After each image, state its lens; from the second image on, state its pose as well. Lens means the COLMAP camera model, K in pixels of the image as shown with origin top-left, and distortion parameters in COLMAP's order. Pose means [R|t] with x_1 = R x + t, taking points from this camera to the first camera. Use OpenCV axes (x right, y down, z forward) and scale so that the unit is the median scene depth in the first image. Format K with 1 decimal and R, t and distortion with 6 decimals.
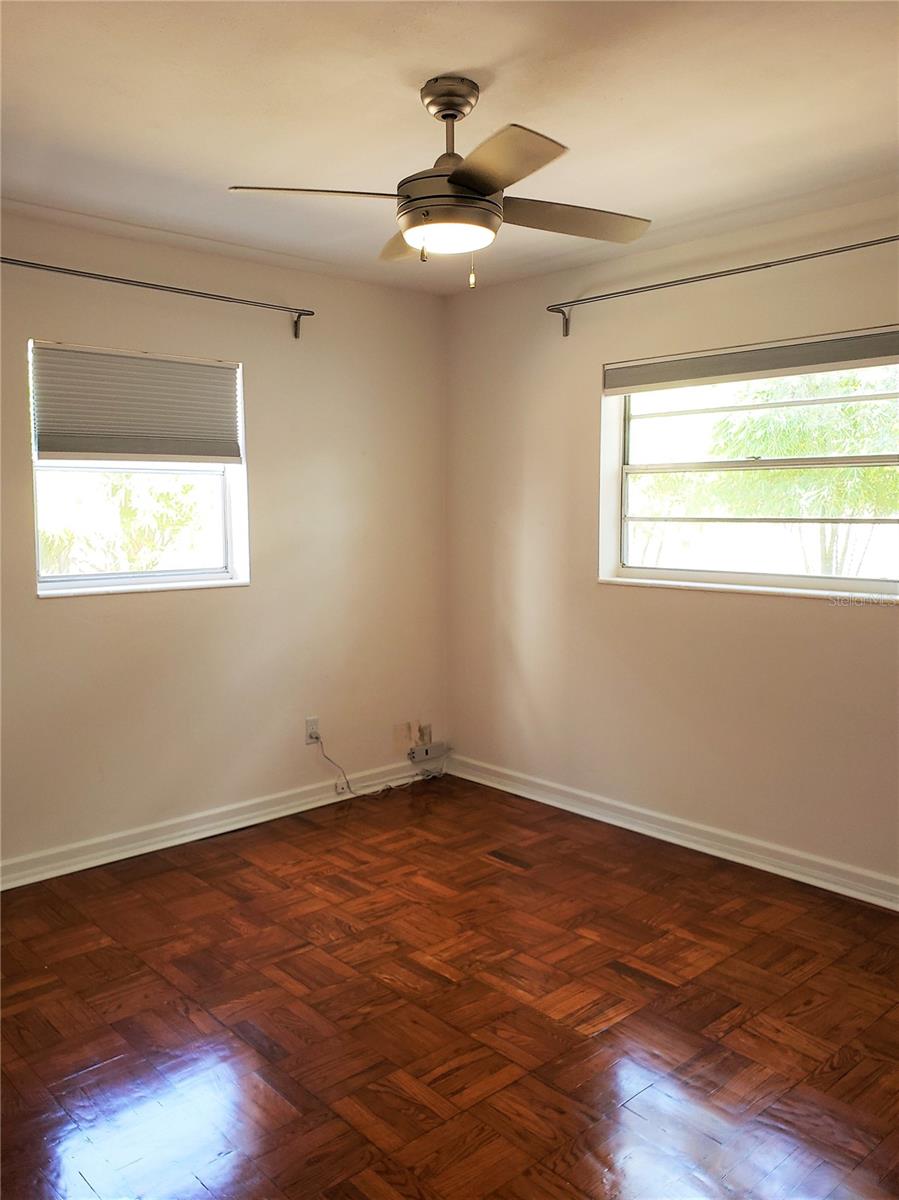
lens RADIAL K [[949.0, 0, 442.1], [0, 949.0, 600.2], [0, 0, 1]] dist [-0.001465, 0.008910]
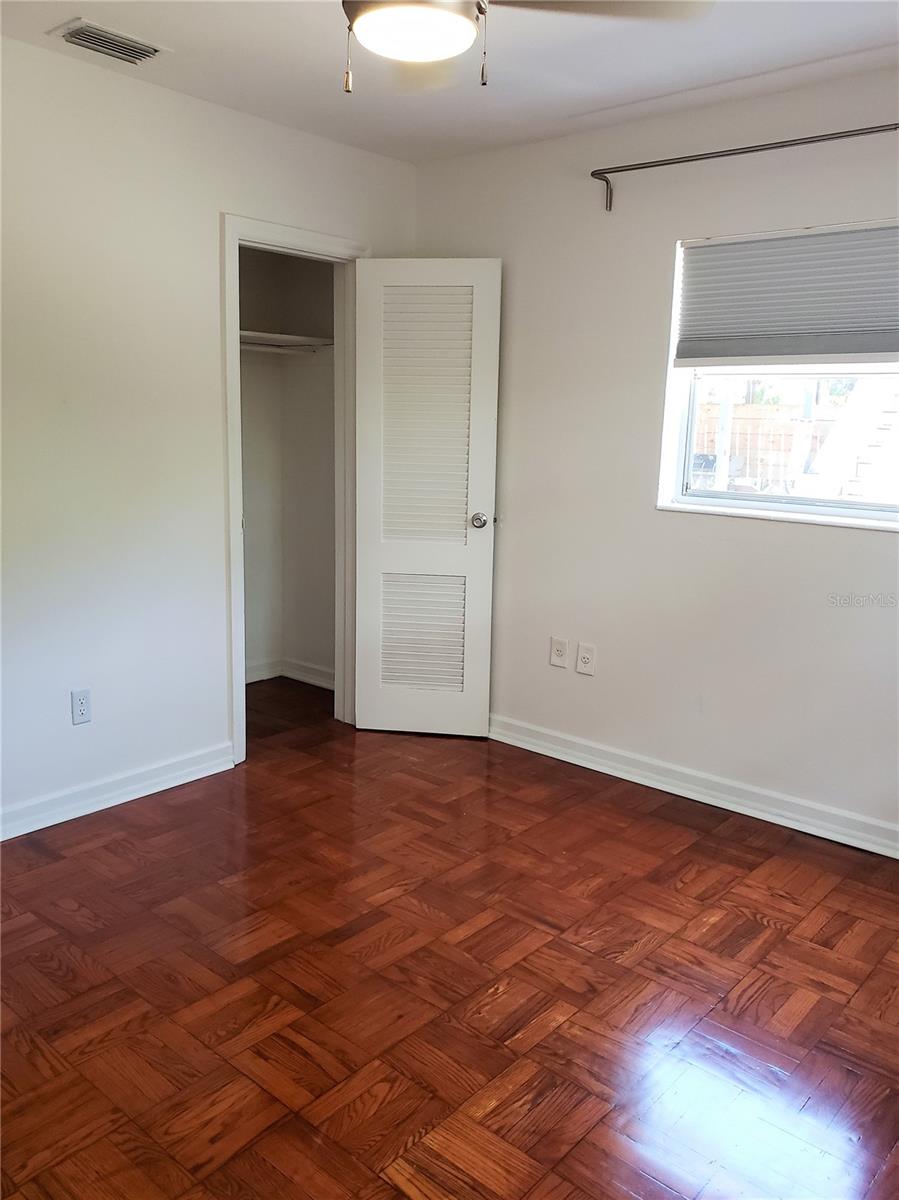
lens RADIAL K [[949.0, 0, 437.5], [0, 949.0, 604.7], [0, 0, 1]] dist [-0.001465, 0.008910]
pose [[0.118746, 0.197021, -0.973181, 0.577742], [-0.121892, 0.975595, 0.182637, -0.062616], [0.985414, 0.096935, 0.139864, 0.688064]]
